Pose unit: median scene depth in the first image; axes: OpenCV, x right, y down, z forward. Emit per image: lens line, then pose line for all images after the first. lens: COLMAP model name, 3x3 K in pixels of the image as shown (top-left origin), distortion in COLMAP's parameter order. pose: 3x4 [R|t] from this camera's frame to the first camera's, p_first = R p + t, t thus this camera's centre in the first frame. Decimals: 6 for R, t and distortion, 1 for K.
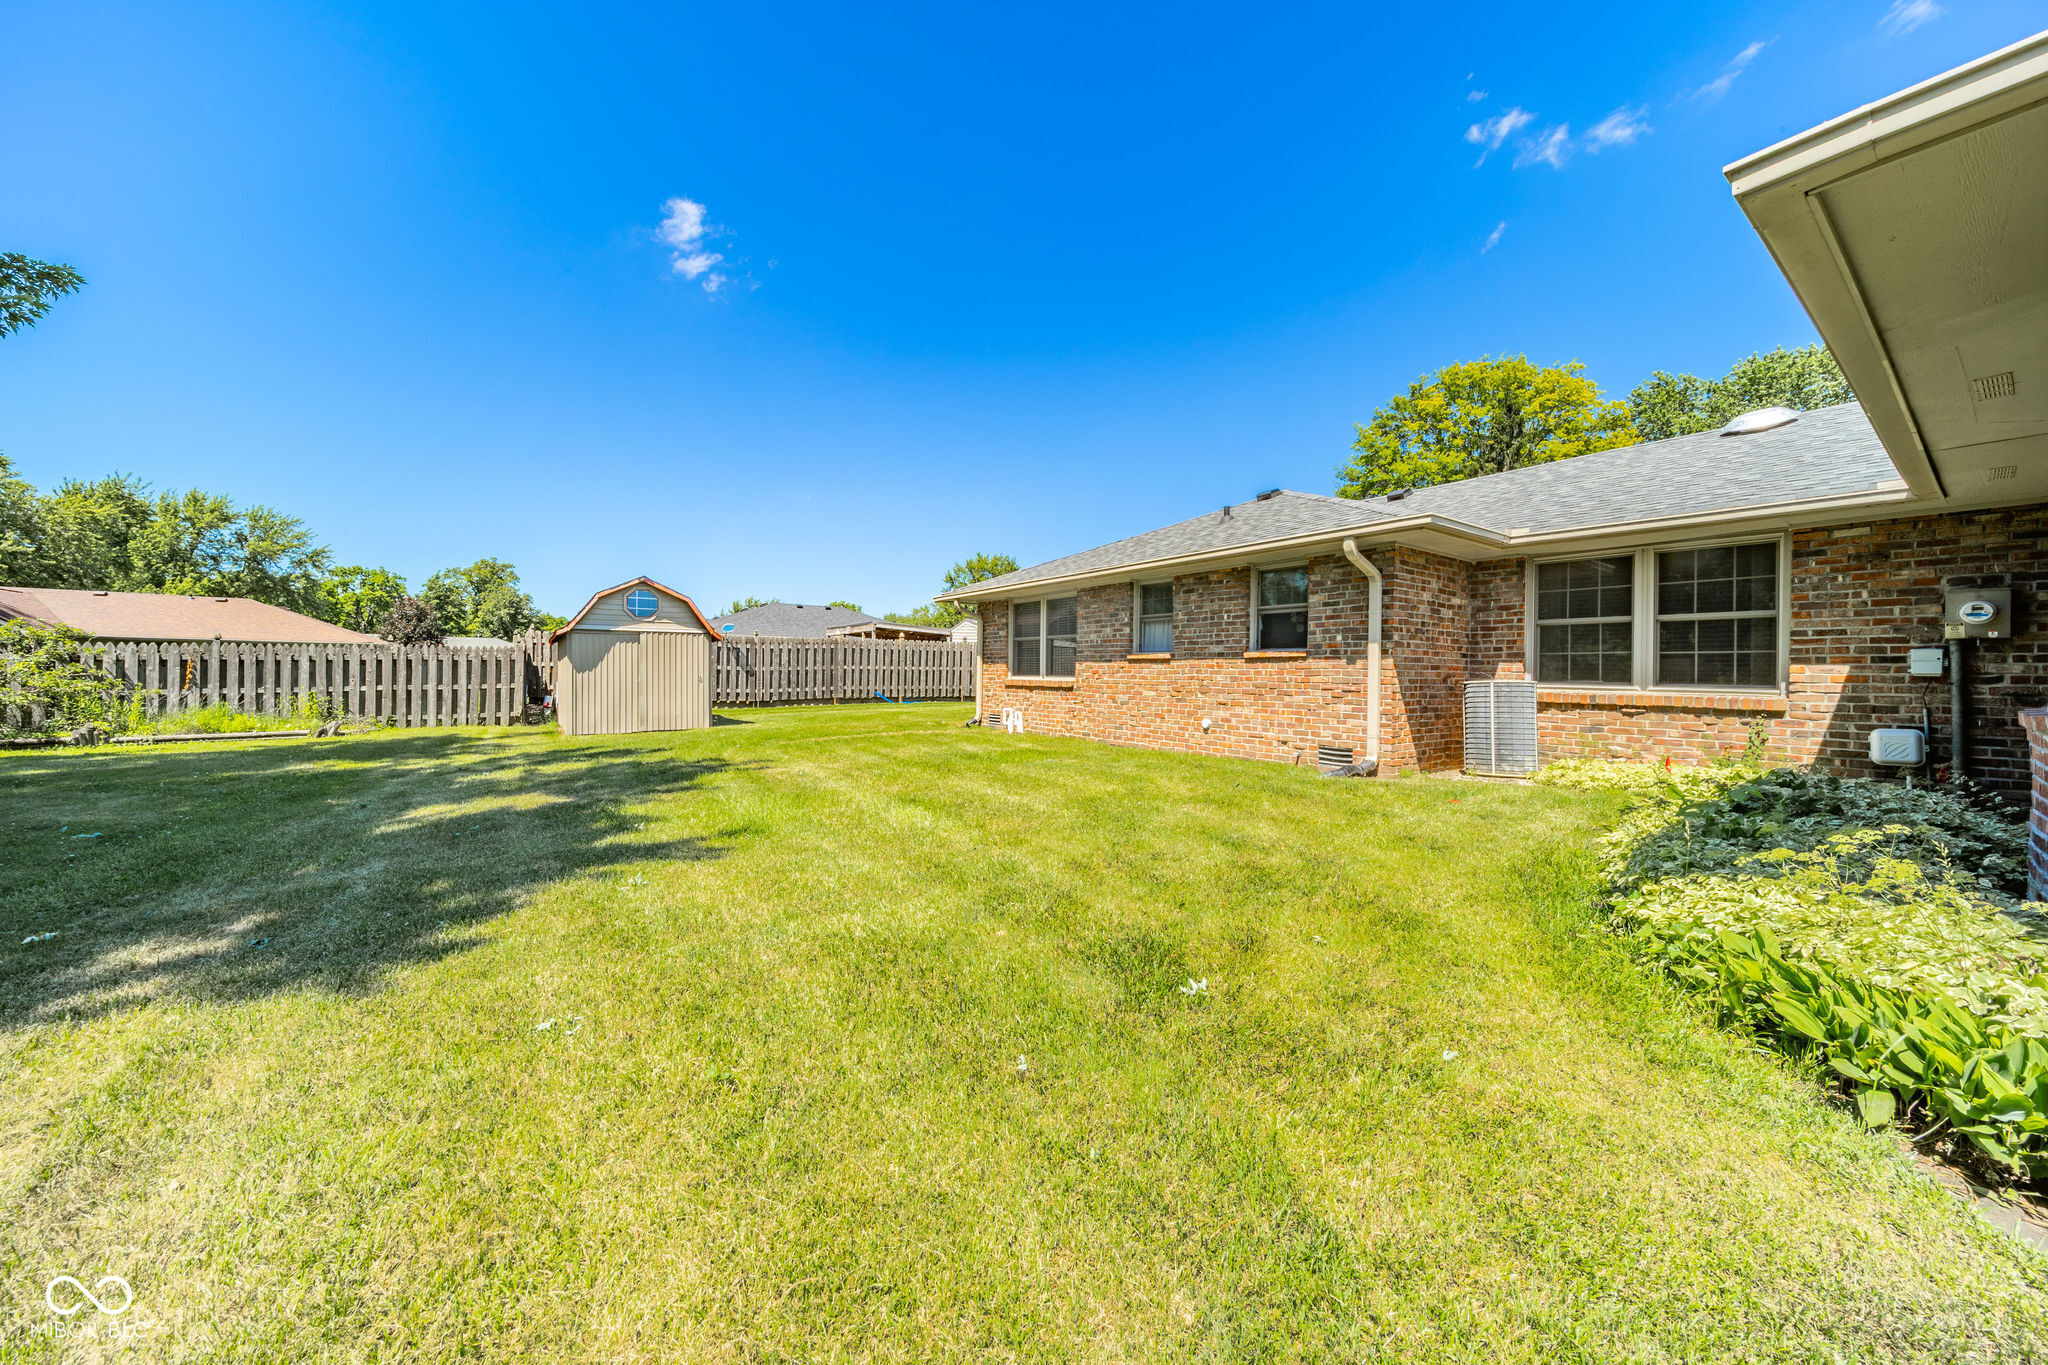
lens RADIAL K [[721.2, 0, 1038.1], [0, 721.2, 681.2], [0, 0, 1]] dist [-0.001436, -0.000204]
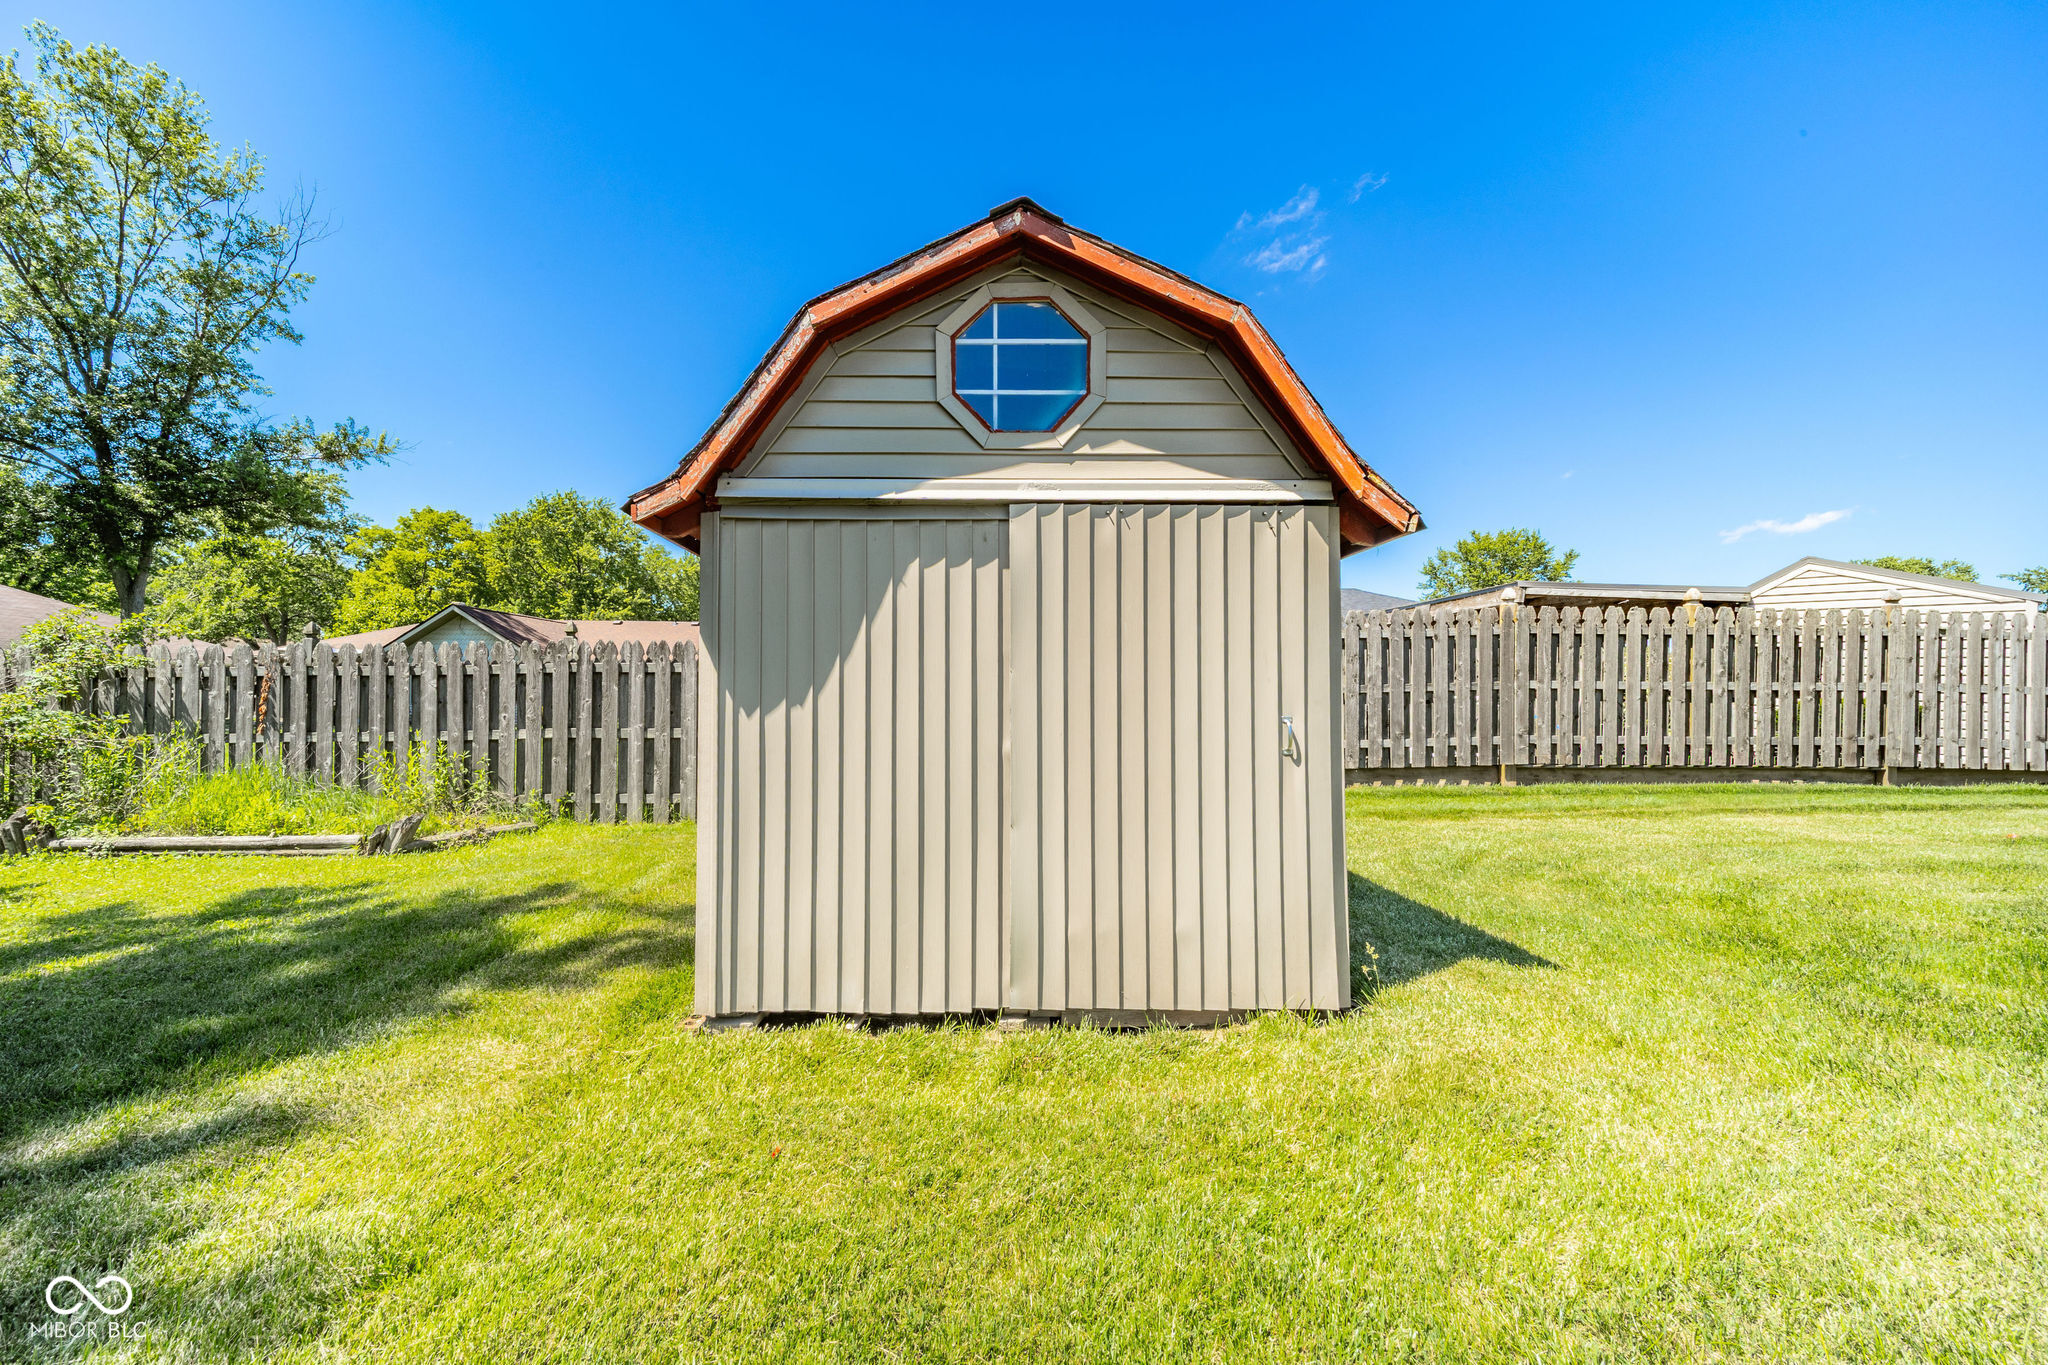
lens RADIAL K [[721.2, 0, 1038.1], [0, 721.2, 681.2], [0, 0, 1]] dist [-0.001436, -0.000204]
pose [[0.850791, -0.008834, -0.525430, -0.401534], [-0.005659, 0.999647, -0.025969, -0.013526], [0.525474, 0.025068, 0.850440, 0.760529]]
